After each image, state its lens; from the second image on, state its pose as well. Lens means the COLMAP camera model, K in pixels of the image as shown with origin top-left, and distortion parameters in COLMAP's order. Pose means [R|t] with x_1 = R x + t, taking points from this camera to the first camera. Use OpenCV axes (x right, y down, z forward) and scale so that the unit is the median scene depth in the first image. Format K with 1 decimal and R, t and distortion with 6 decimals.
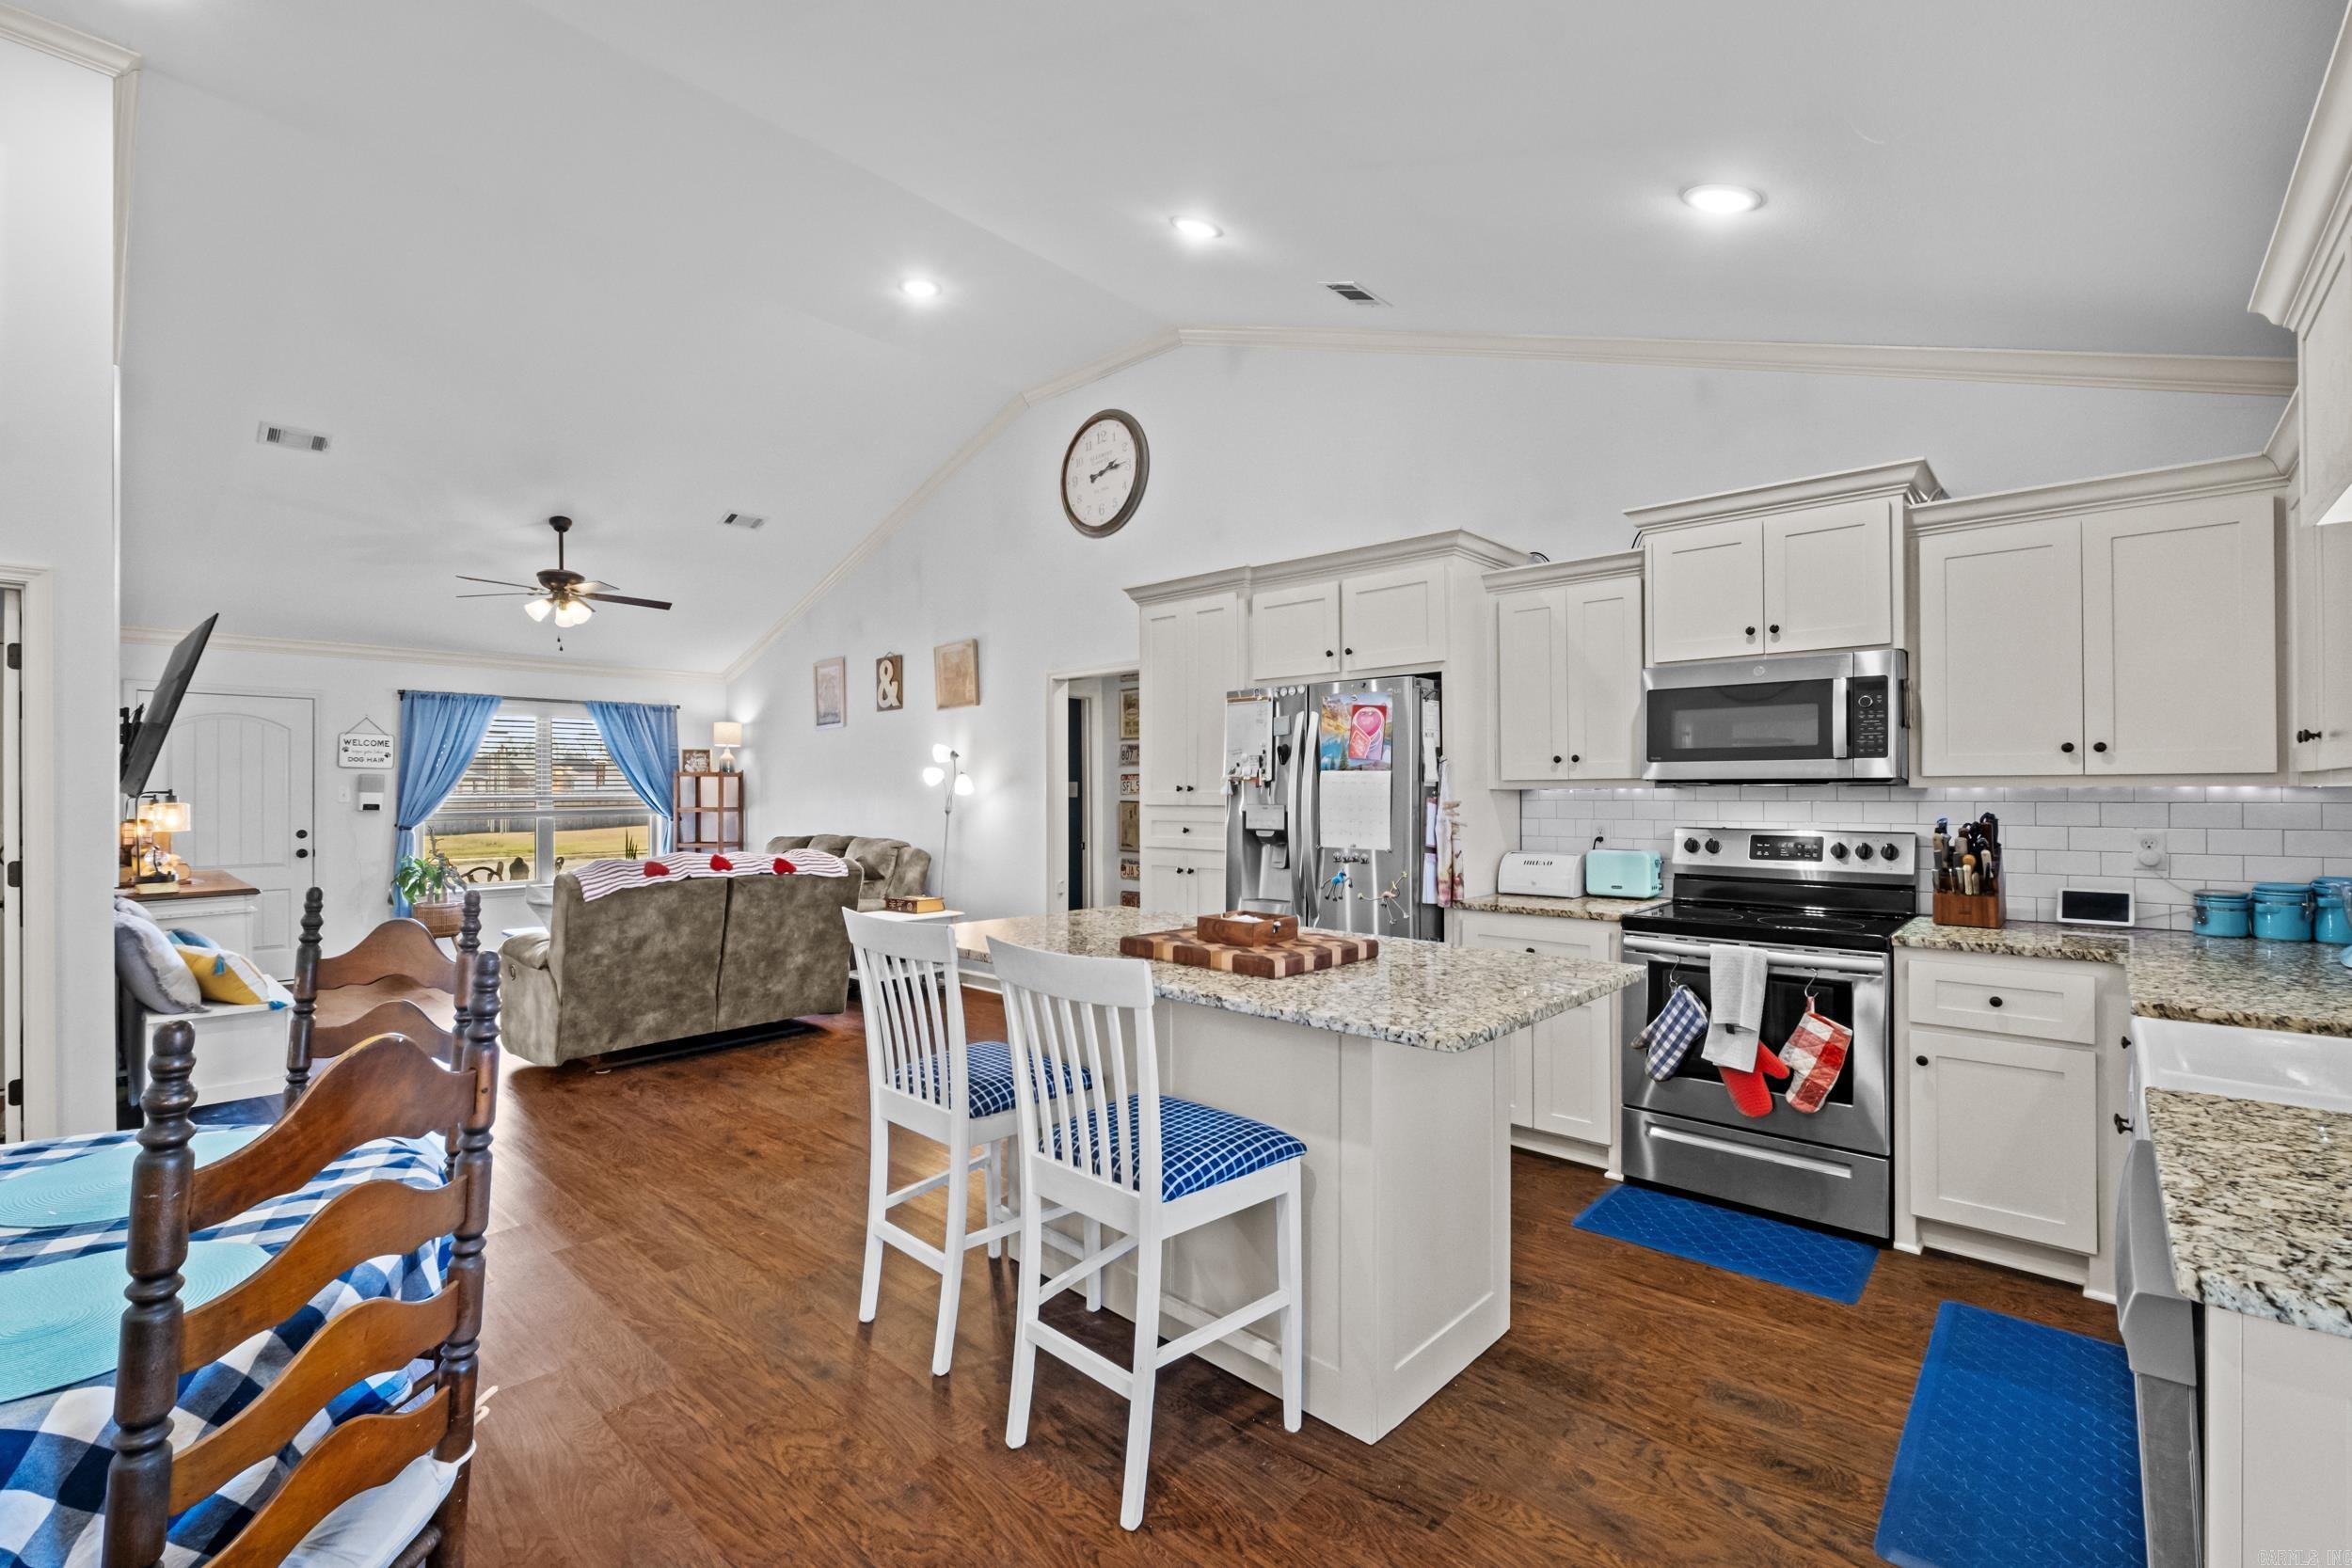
lens RADIAL K [[1030.7, 0, 1171.8], [0, 1030.7, 785.5], [0, 0, 1]] dist [-0.006638, 0.000171]
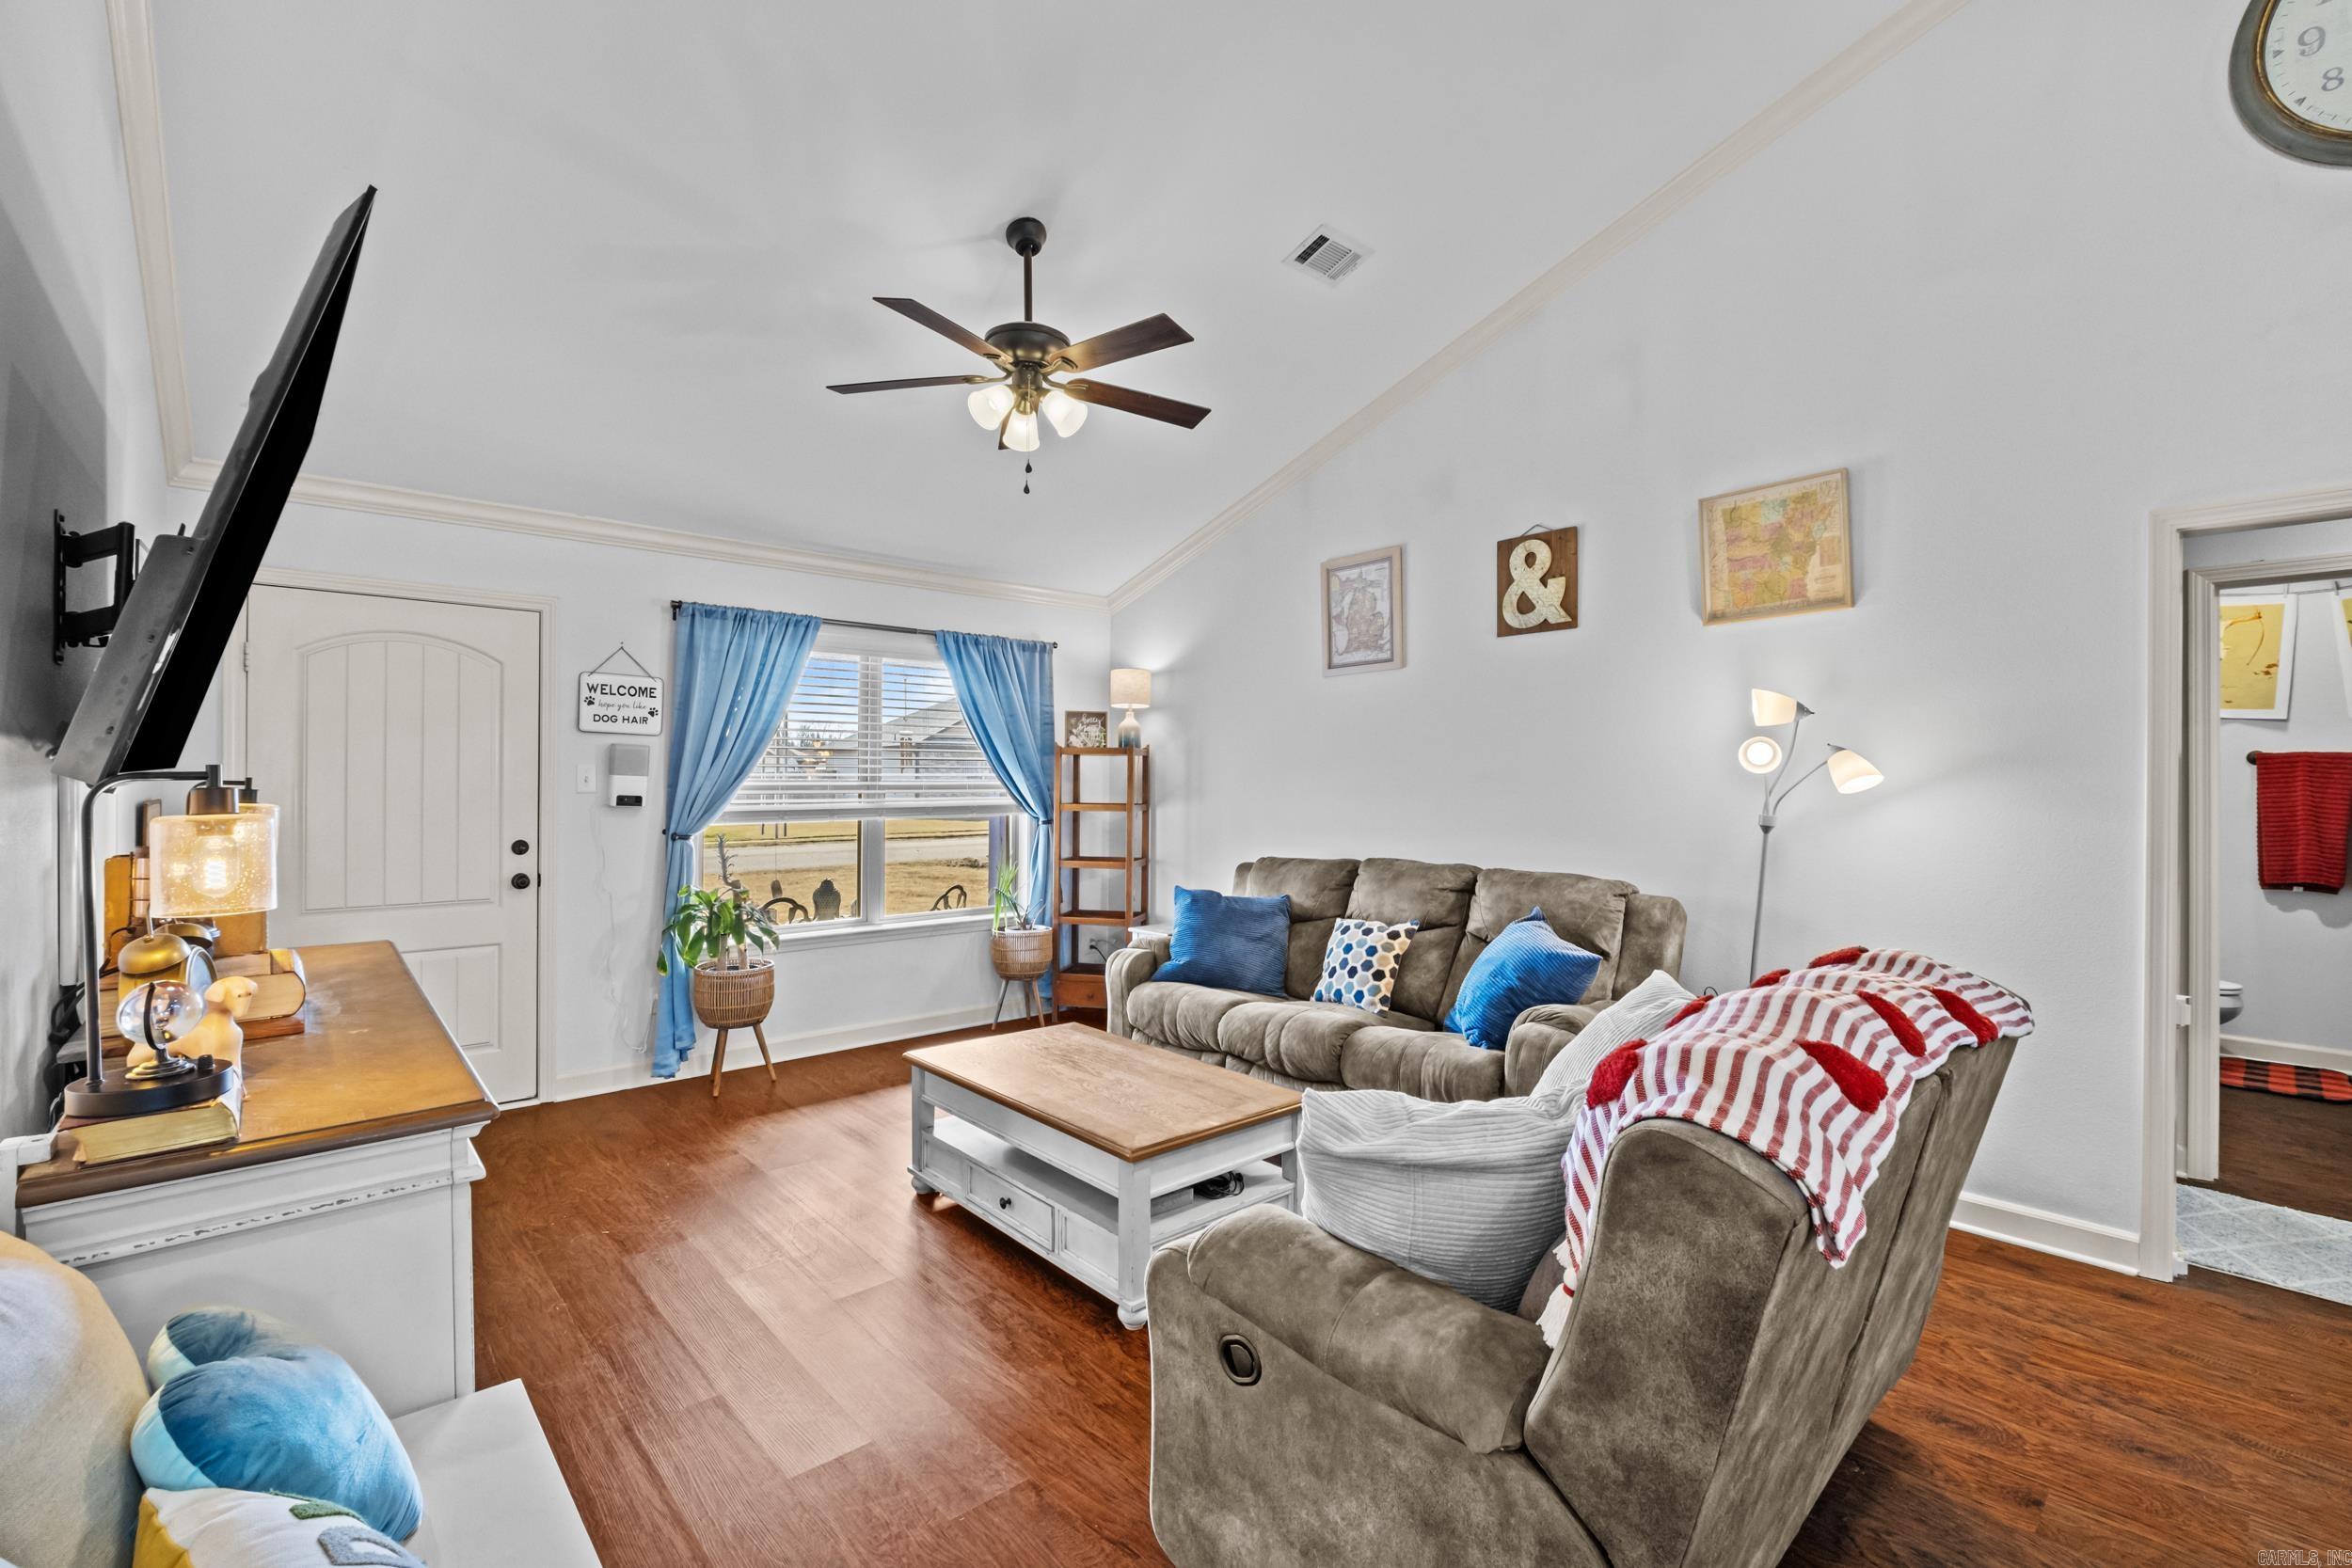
lens RADIAL K [[1030.7, 0, 1170.7], [0, 1030.7, 783.2], [0, 0, 1]] dist [-0.006638, 0.000171]
pose [[0.995198, 0.010343, -0.097337, -0.409055], [-0.009506, 0.999914, 0.009052, 0.002788], [0.097422, -0.008083, 0.995210, 0.440947]]
